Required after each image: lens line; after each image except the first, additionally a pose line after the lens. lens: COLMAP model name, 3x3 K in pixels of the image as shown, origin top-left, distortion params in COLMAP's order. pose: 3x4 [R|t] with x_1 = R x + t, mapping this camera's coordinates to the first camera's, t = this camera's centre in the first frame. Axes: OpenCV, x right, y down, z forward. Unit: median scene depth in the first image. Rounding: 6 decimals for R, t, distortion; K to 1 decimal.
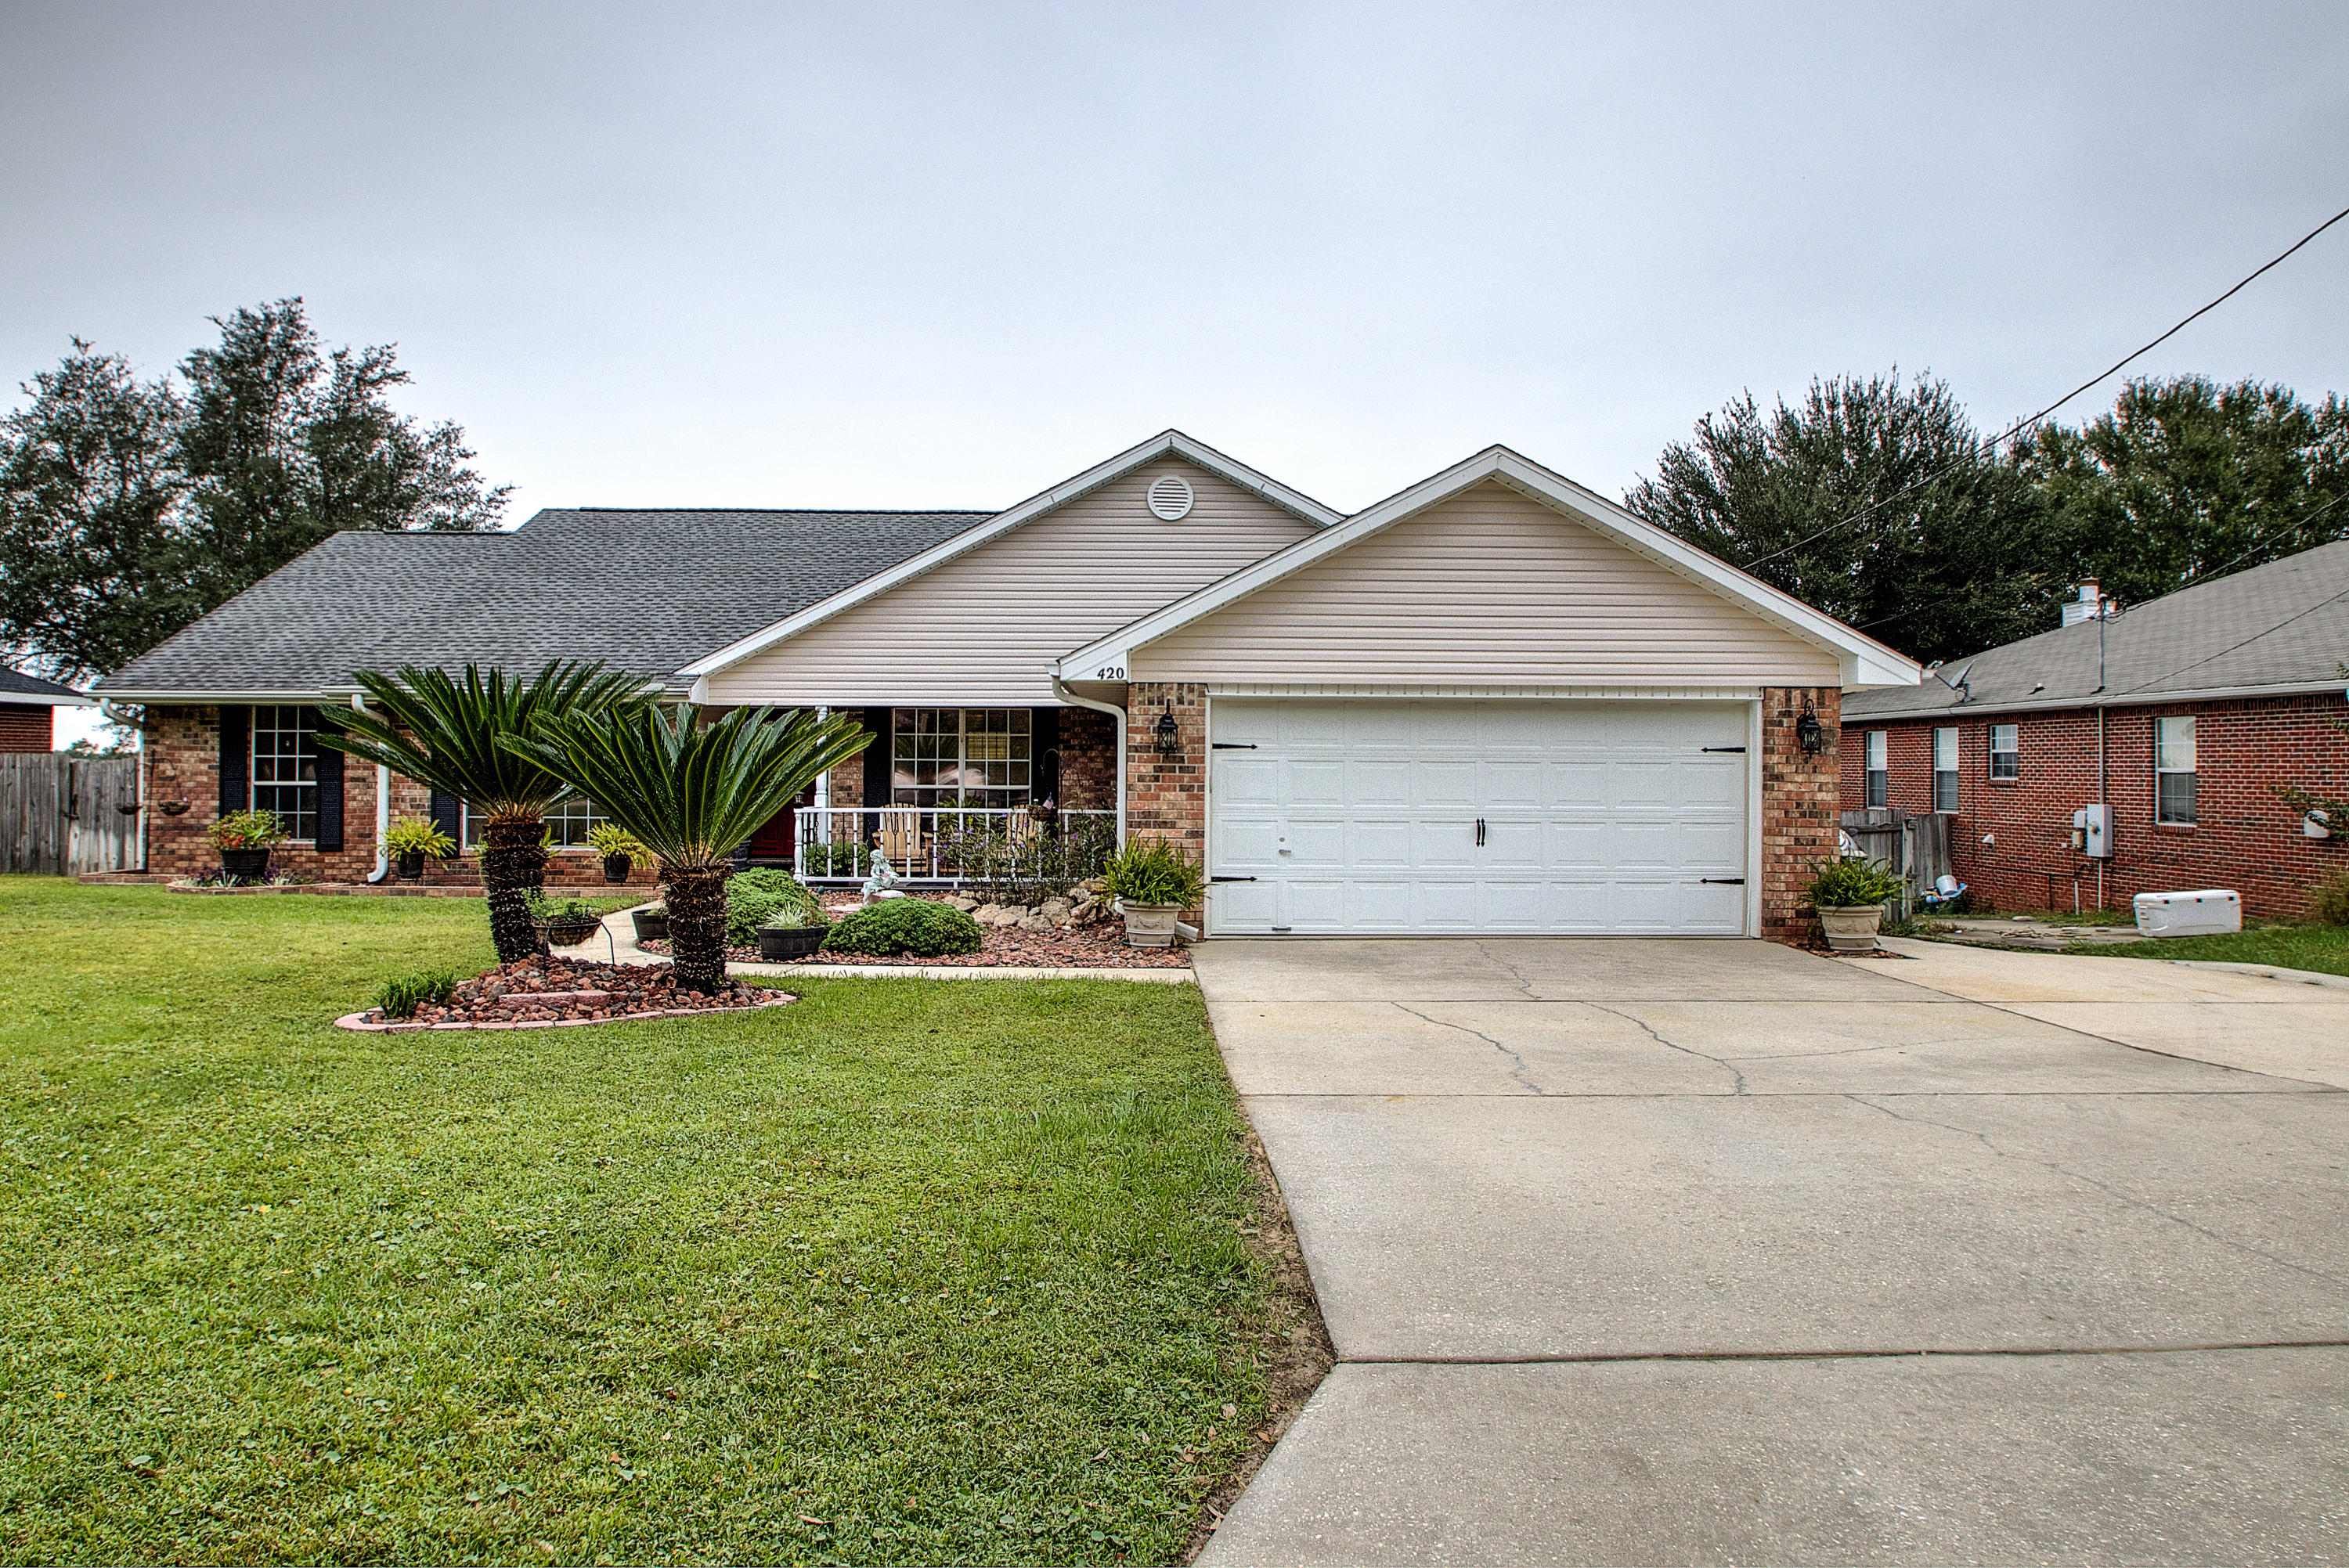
lens RADIAL K [[1488.0, 0, 1174.5], [0, 1488.0, 784.0], [0, 0, 1]] dist [-0.046952, 0.000110]
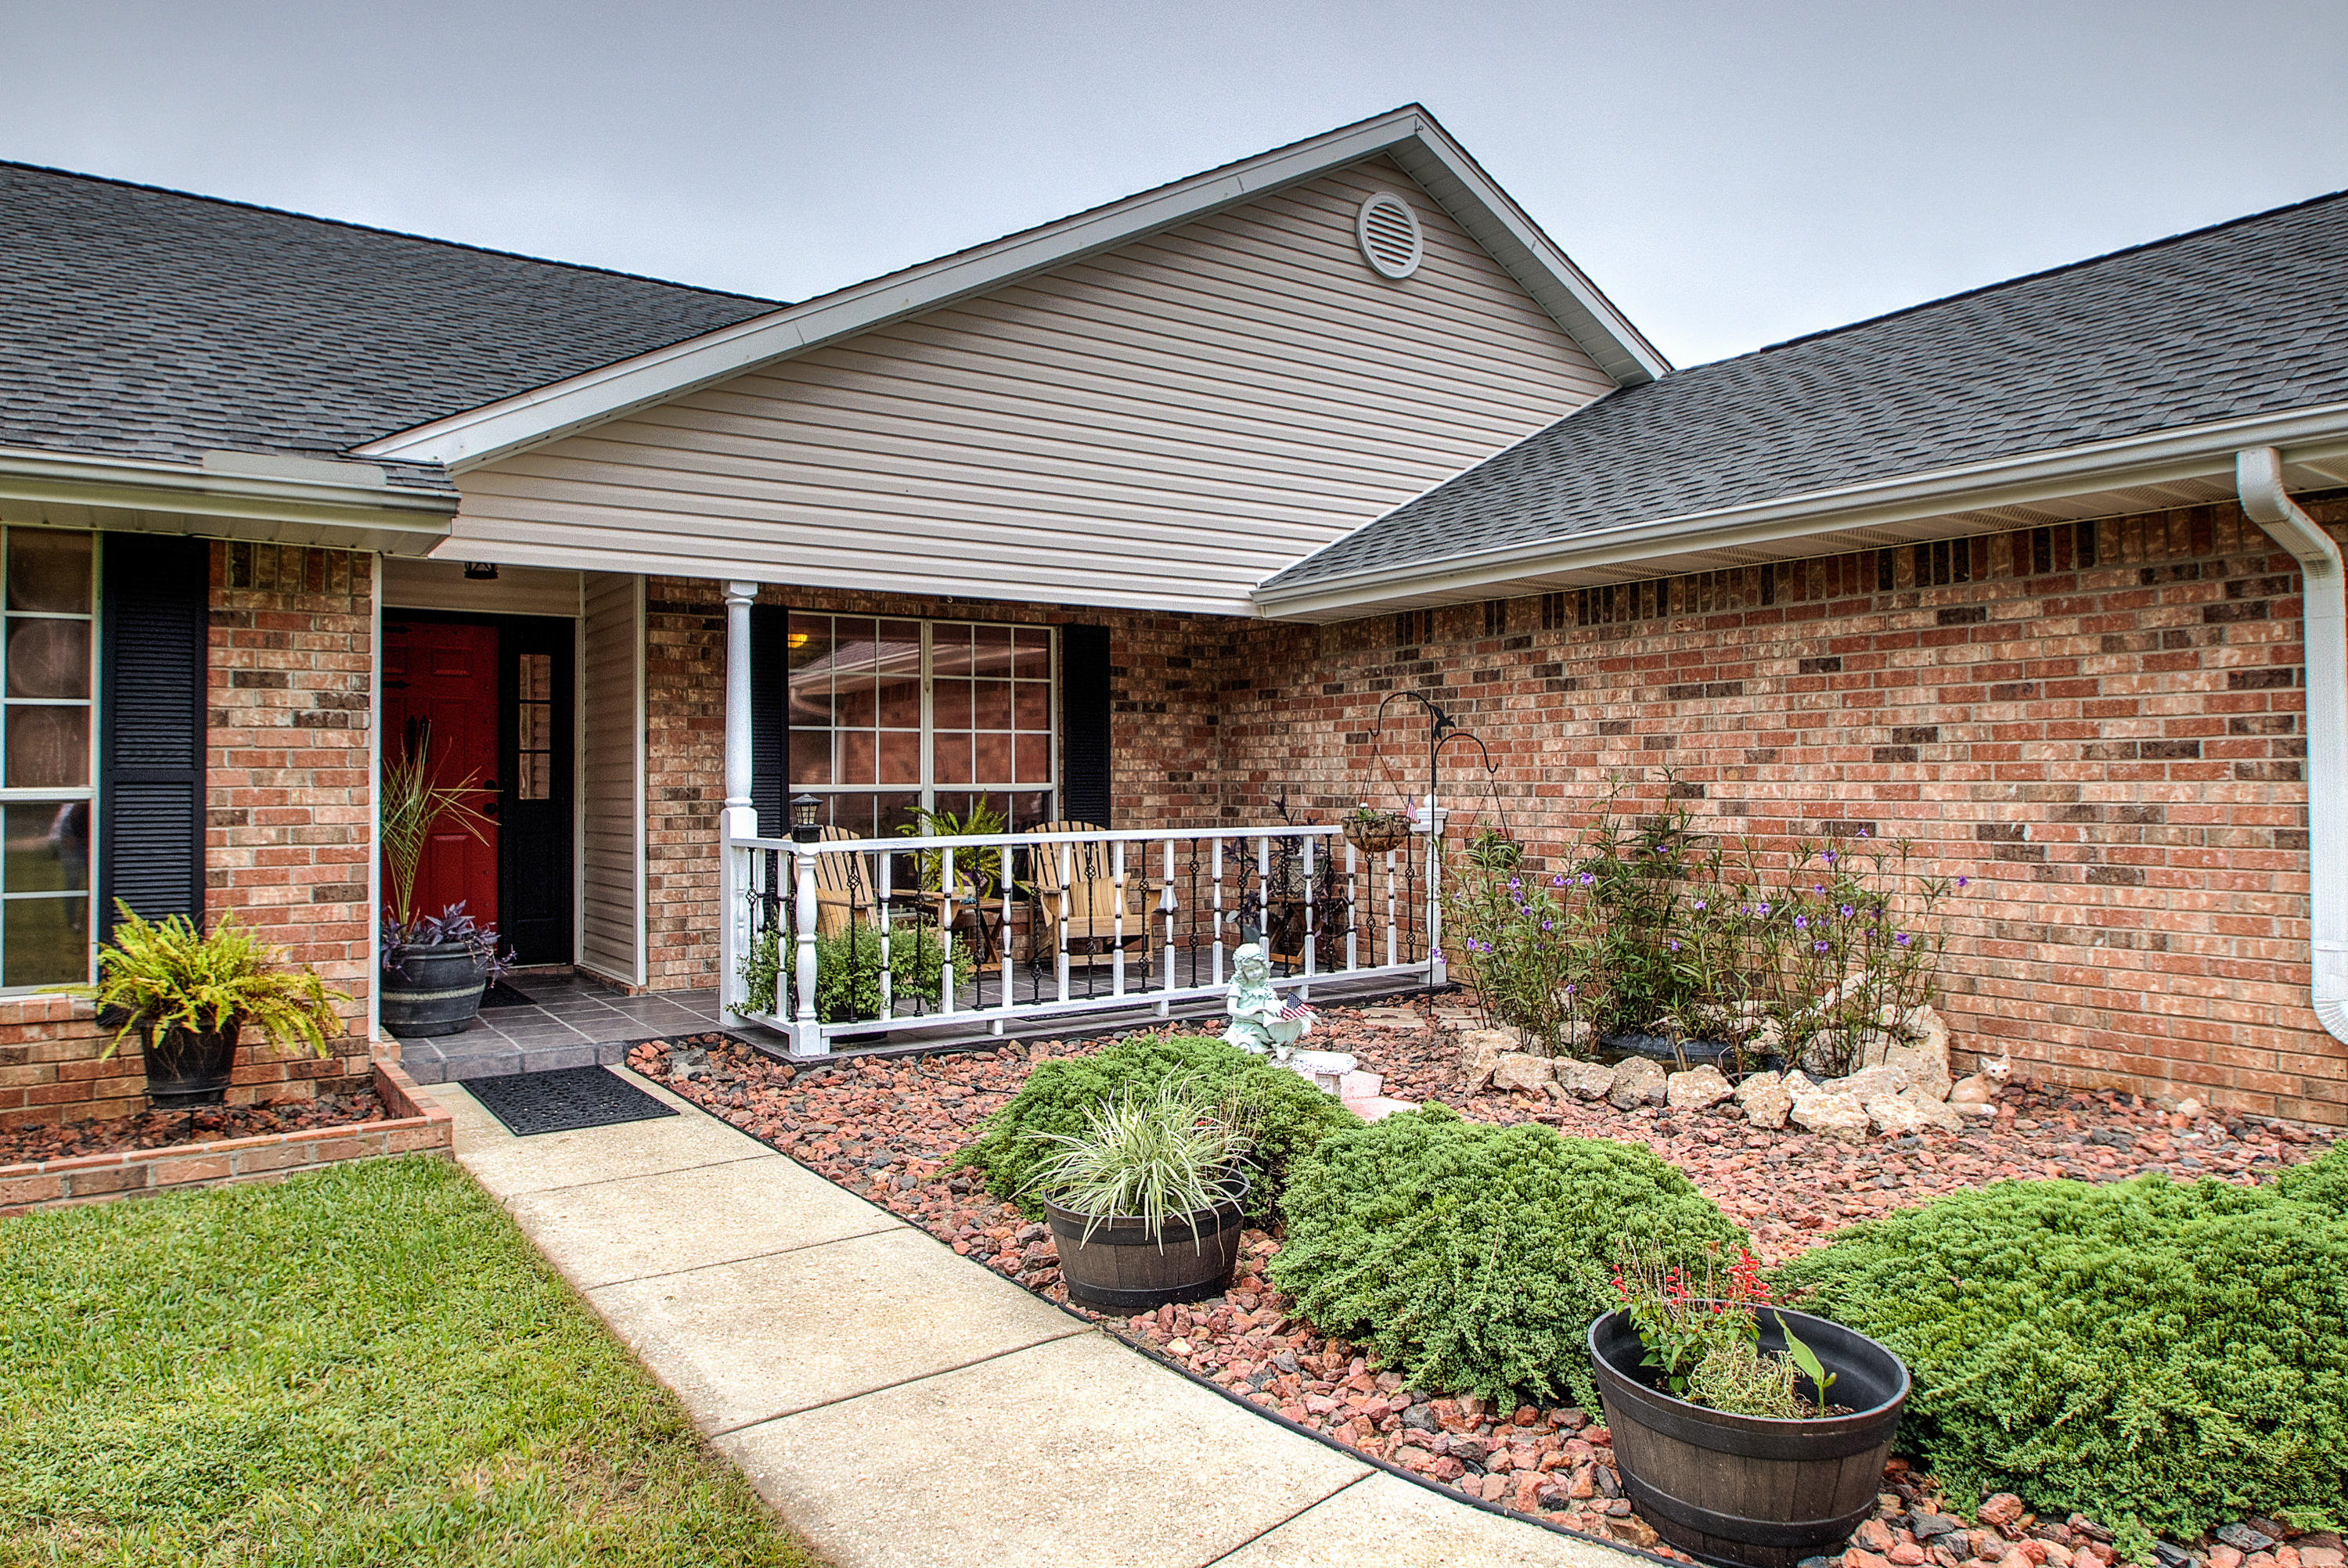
lens RADIAL K [[1471.1, 0, 1171.2], [0, 1471.1, 741.2], [0, 0, 1]] dist [-0.017733, 0.003047]
pose [[0.830858, 0.003340, 0.556474, -0.342743], [0.021649, 0.999031, -0.038320, 0.006929], [-0.556063, 0.043885, 0.829981, 0.578982]]
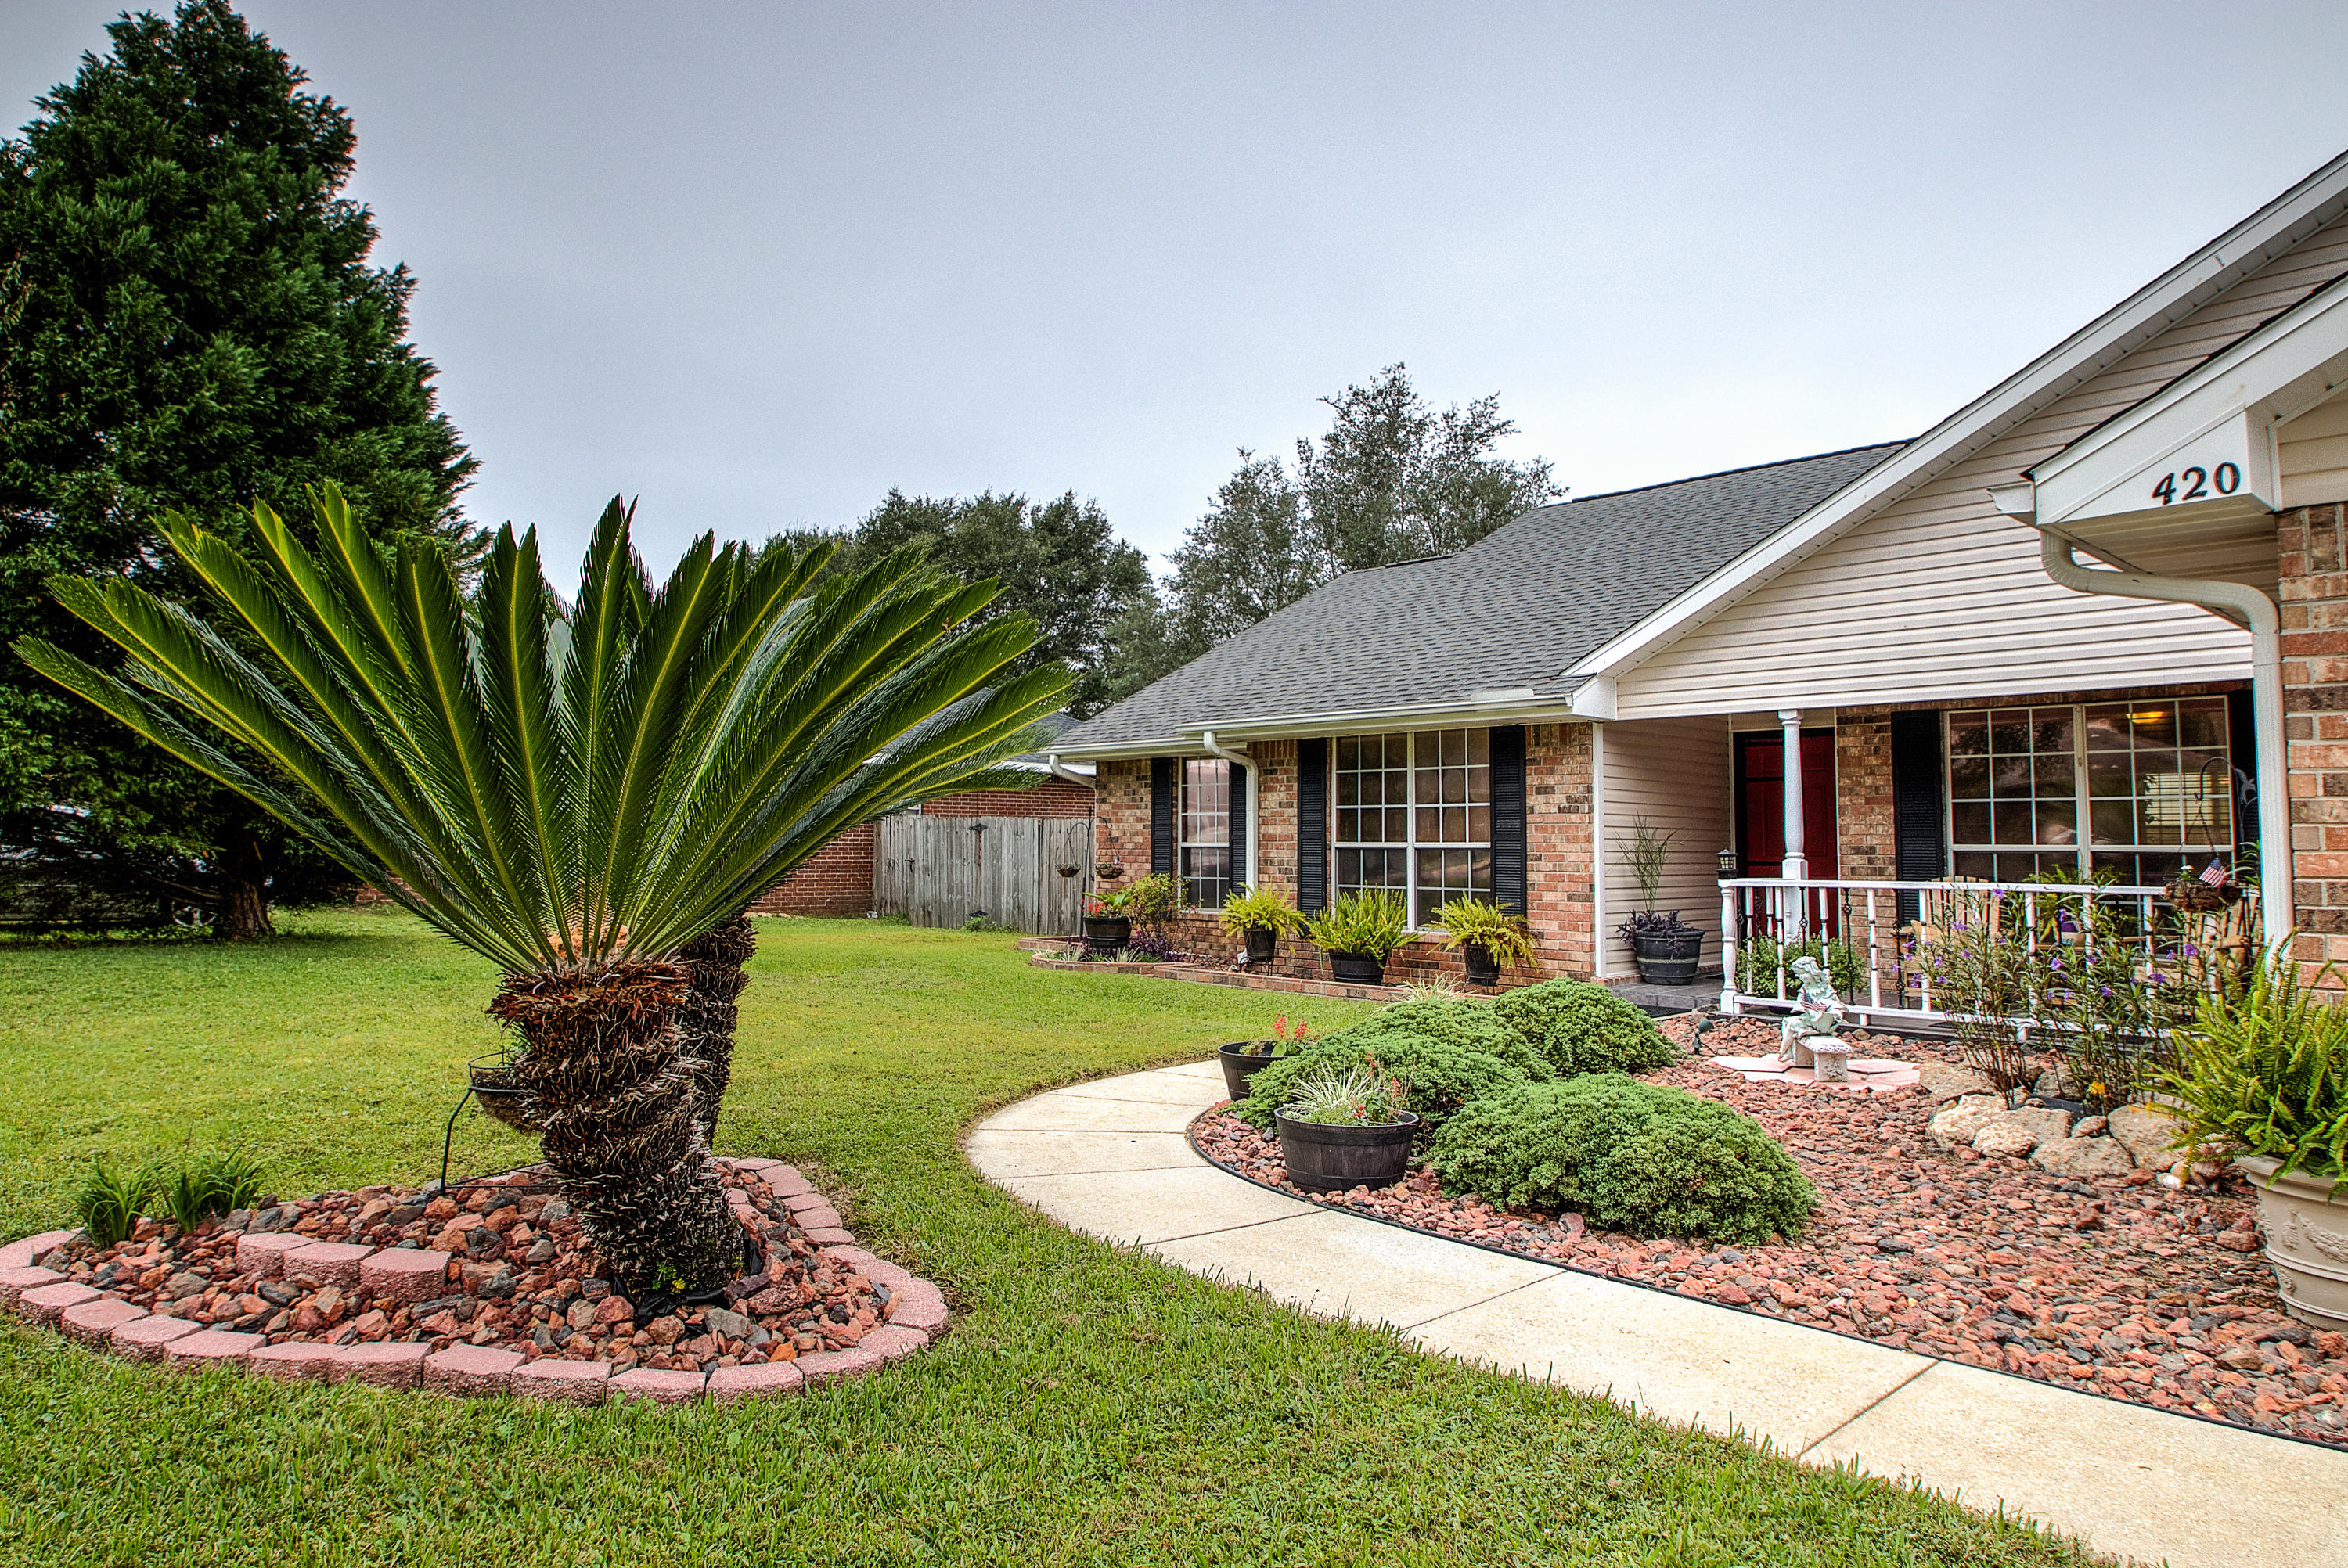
lens RADIAL K [[1471.1, 0, 1171.2], [0, 1471.1, 741.2], [0, 0, 1]] dist [-0.017733, 0.003047]
pose [[0.672933, -0.053711, -0.737751, 0.029752], [-0.011720, 0.996461, -0.083236, 0.011575], [0.739611, 0.064658, 0.669921, 0.394549]]
